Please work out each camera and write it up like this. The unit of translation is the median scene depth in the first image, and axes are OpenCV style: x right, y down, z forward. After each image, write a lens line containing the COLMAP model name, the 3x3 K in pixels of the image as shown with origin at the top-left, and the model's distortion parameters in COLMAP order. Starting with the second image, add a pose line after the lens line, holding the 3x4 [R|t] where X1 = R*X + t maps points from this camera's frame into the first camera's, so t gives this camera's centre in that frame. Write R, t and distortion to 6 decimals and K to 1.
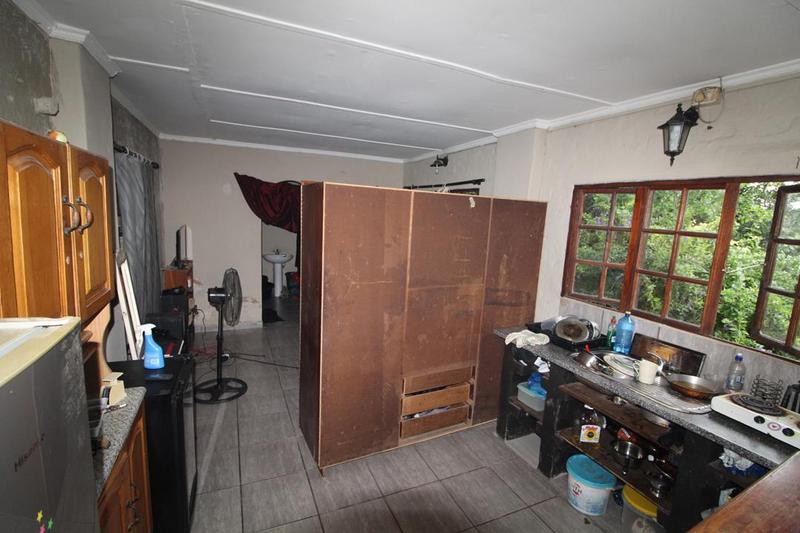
lens RADIAL K [[373.3, 0, 403.4], [0, 373.3, 270.7], [0, 0, 1]] dist [-0.010372, -0.000873]
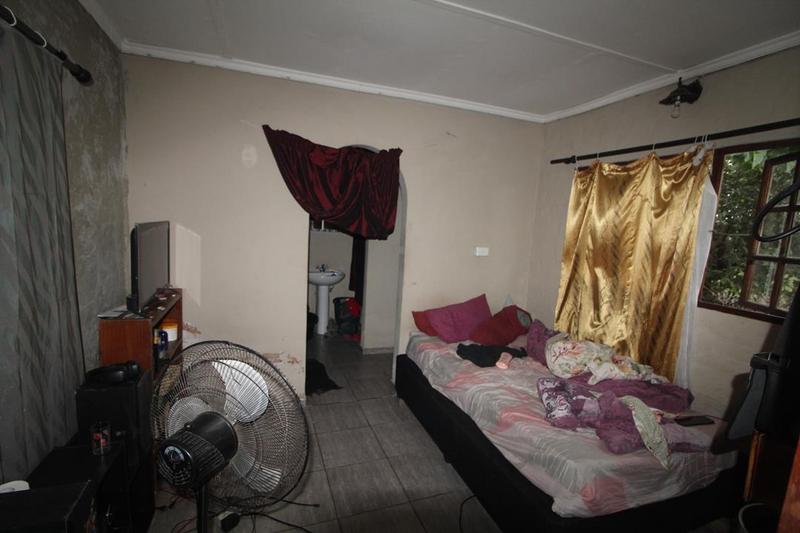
lens RADIAL K [[373.3, 0, 403.4], [0, 373.3, 270.7], [0, 0, 1]] dist [-0.010372, -0.000873]
pose [[0.998058, 0.012466, -0.061026, -0.214397], [-0.014128, 0.999539, -0.026883, -0.042053], [0.060663, 0.027693, 0.997774, 0.475329]]
